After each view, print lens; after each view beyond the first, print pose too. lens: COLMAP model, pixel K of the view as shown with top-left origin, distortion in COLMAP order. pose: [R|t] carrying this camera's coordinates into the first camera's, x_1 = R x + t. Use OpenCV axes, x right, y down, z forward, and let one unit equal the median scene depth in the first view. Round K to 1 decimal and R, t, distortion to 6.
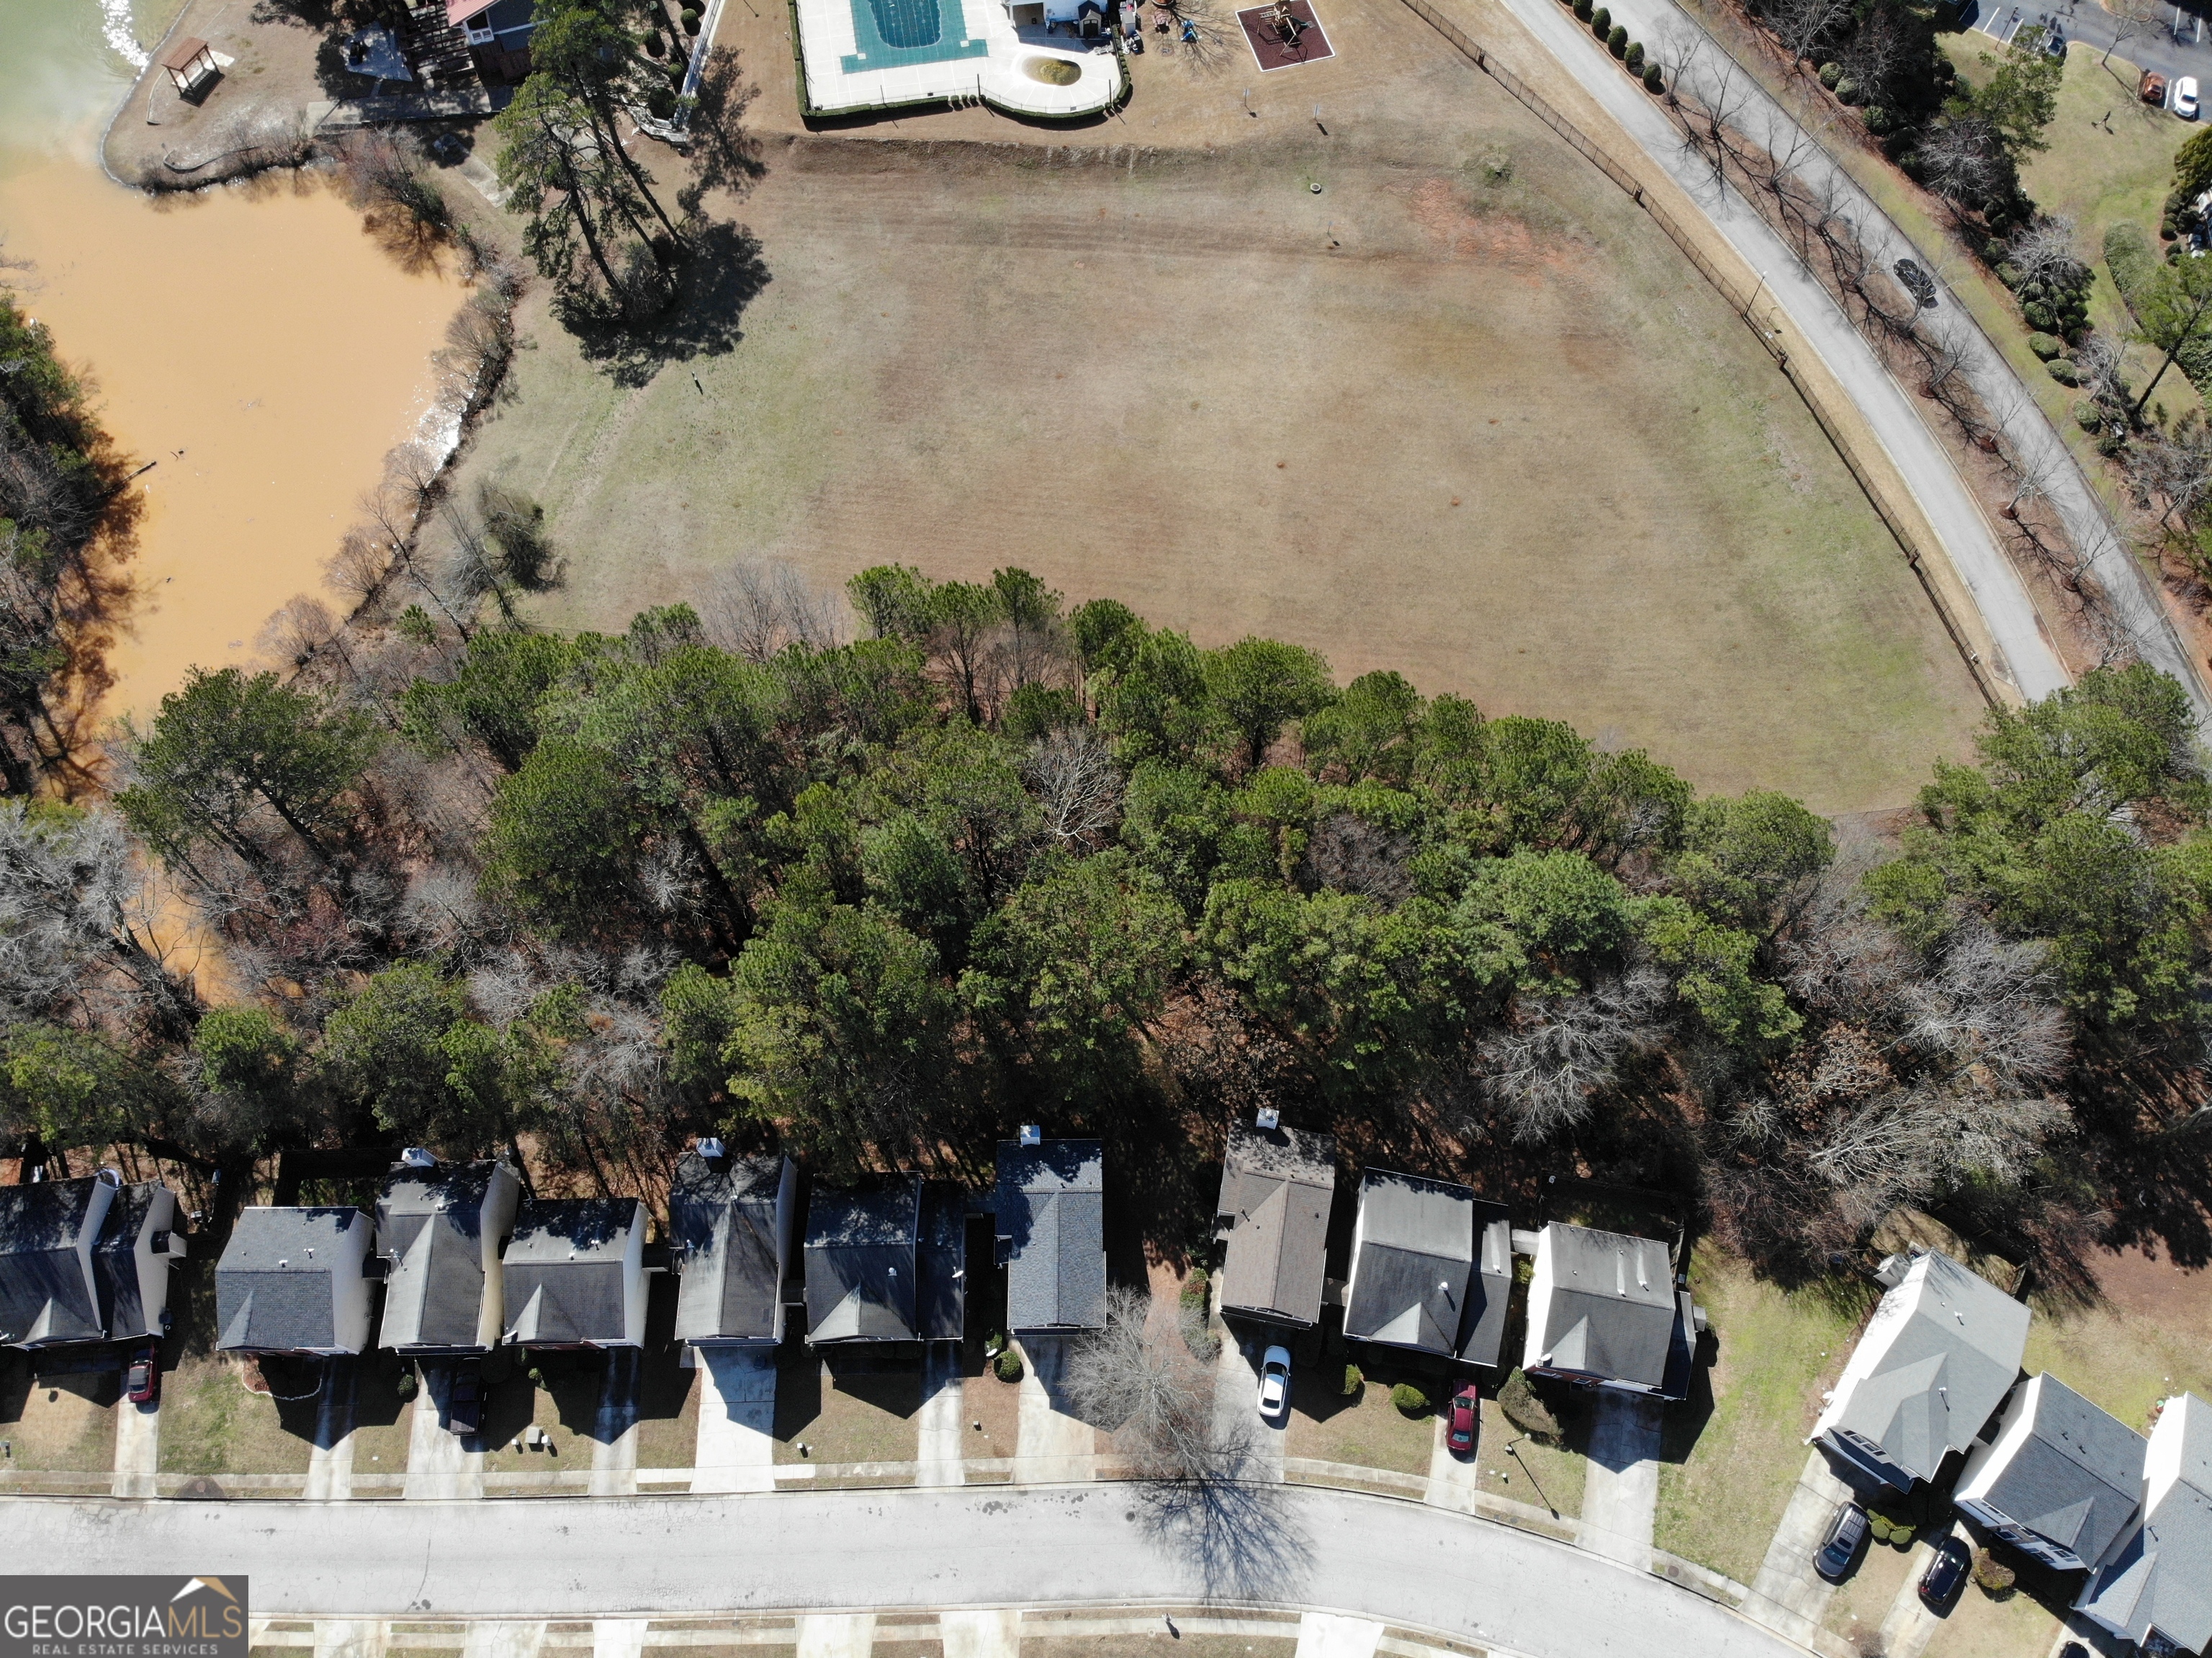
lens RADIAL K [[1658.5, 0, 1112.6], [0, 1658.5, 836.8], [0, 0, 1]] dist [-0.004977, -0.097423]
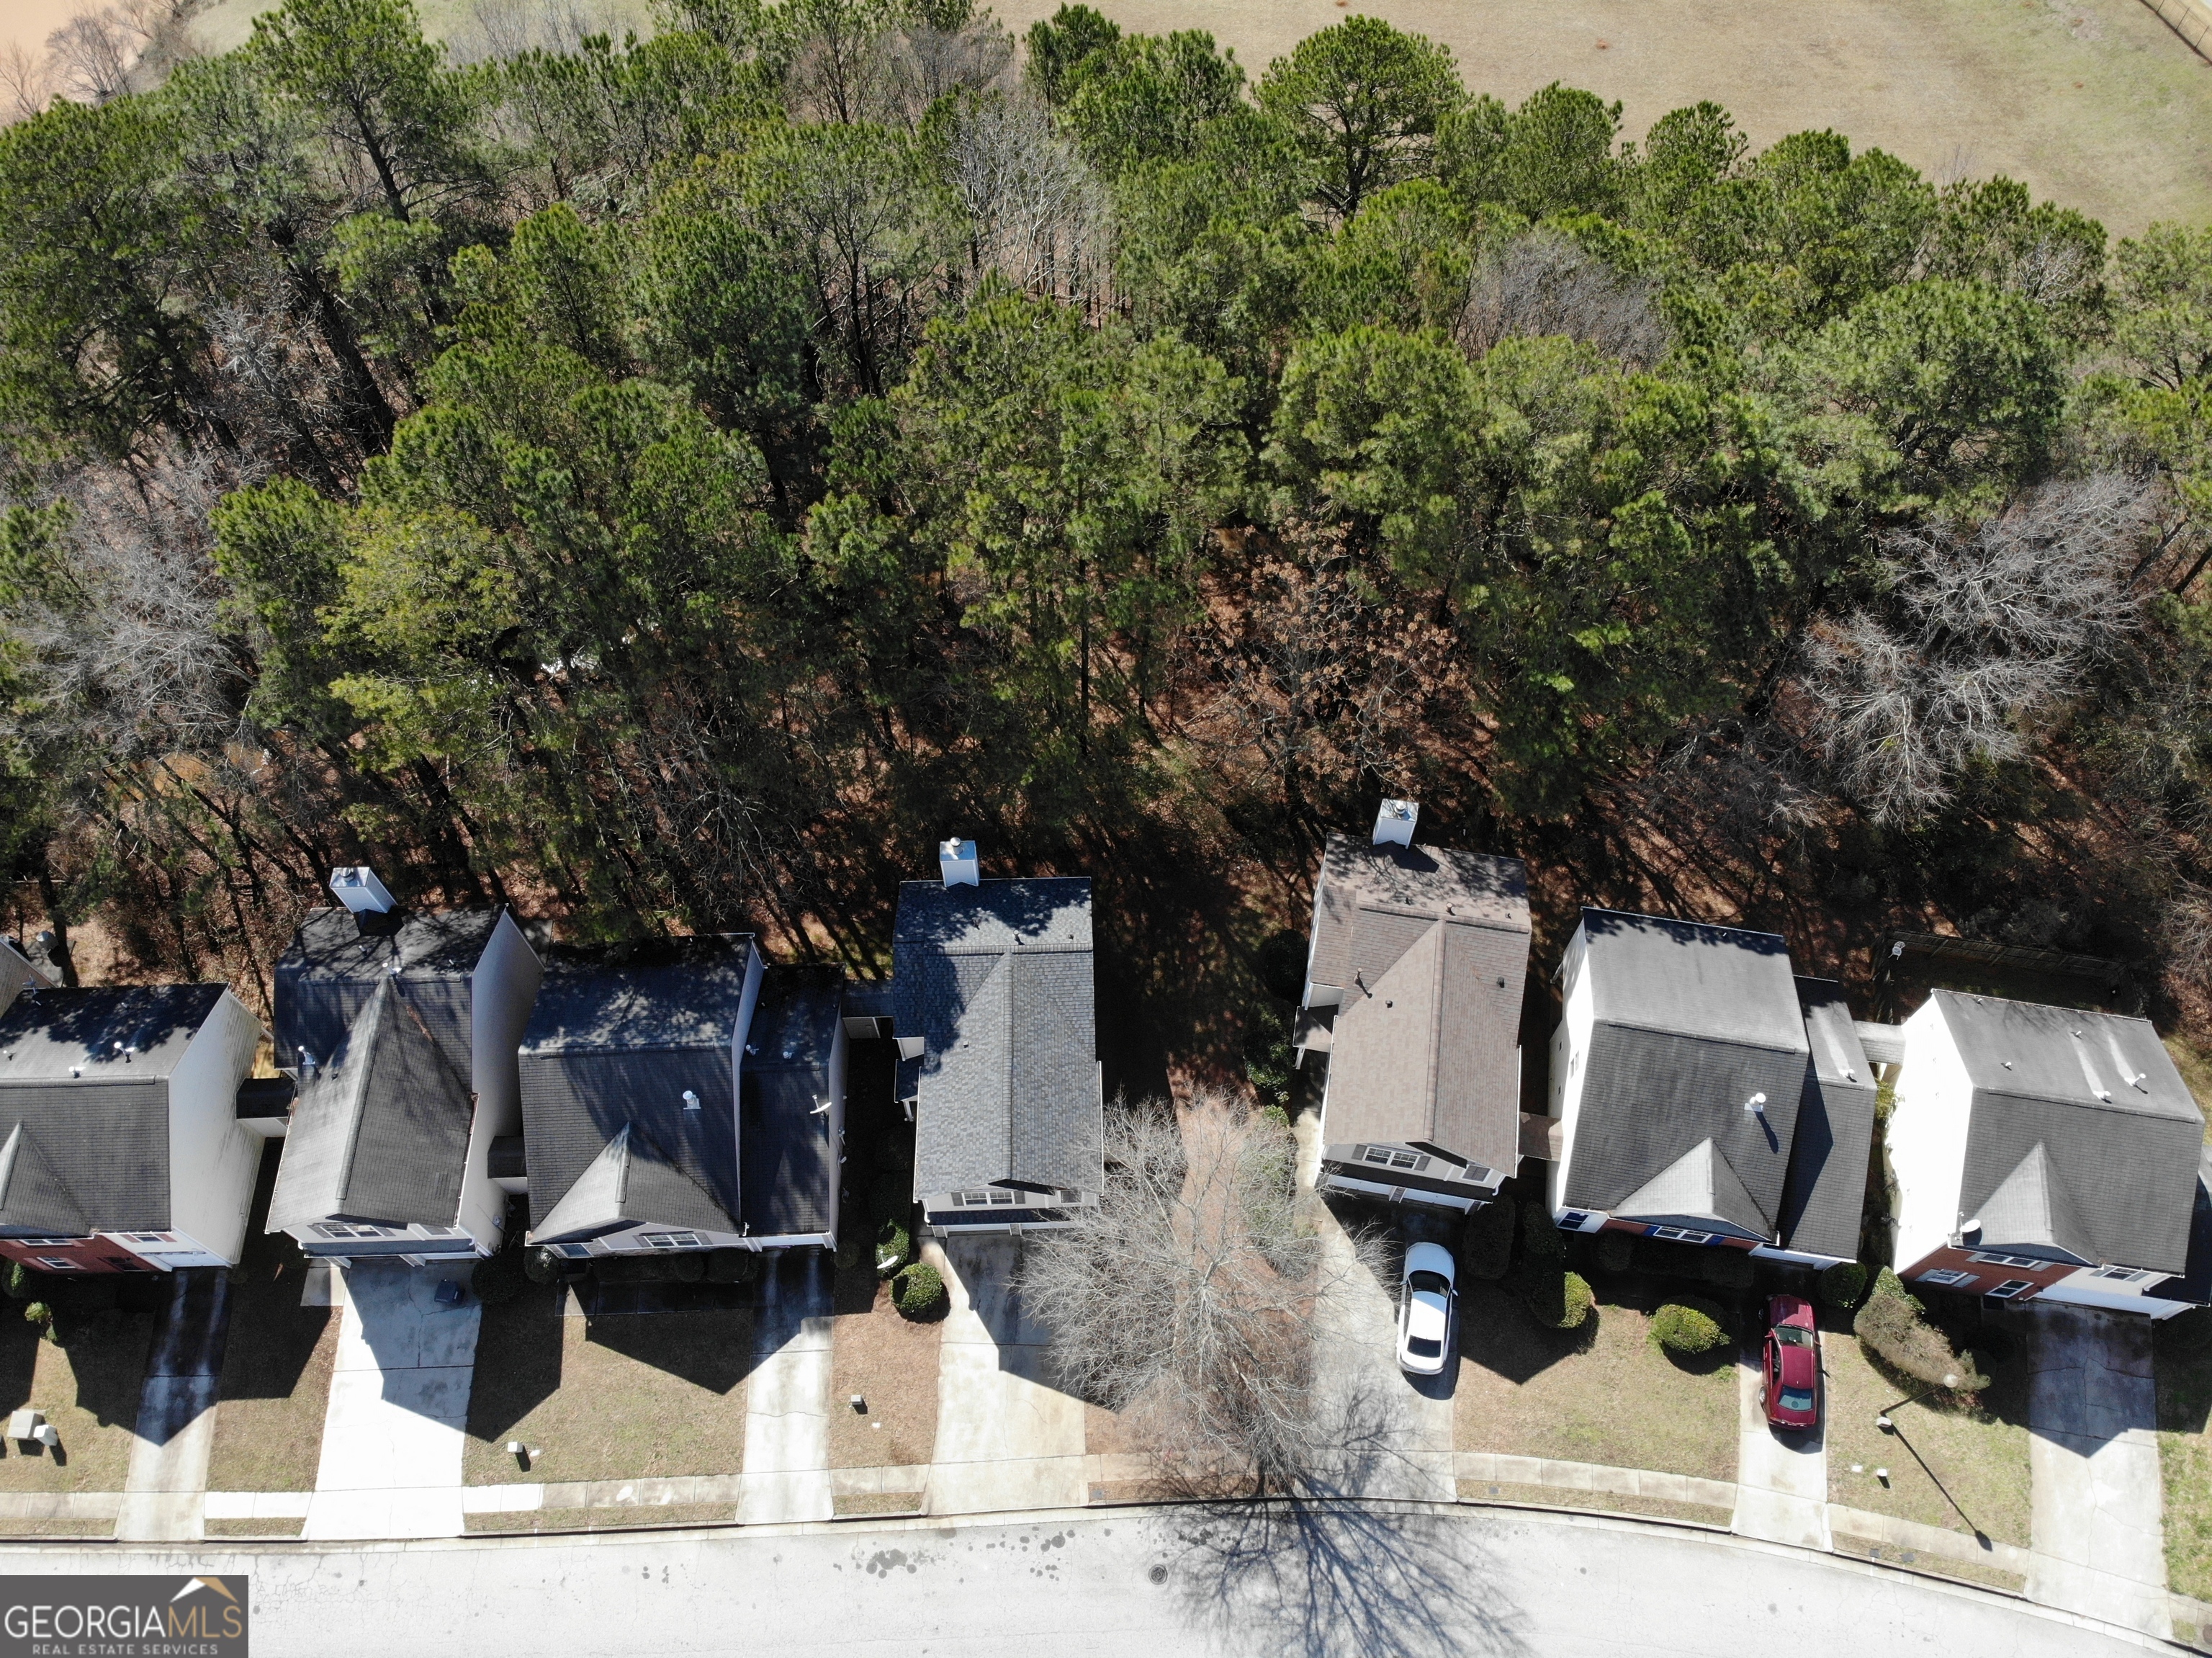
lens RADIAL K [[1658.5, 0, 1119.5], [0, 1658.5, 844.8], [0, 0, 1]] dist [-0.004977, -0.097423]
pose [[0.999784, -0.014694, 0.014708, -0.005346], [0.015570, 0.997995, -0.061342, 0.215207], [-0.013777, 0.061558, 0.998008, 0.473431]]
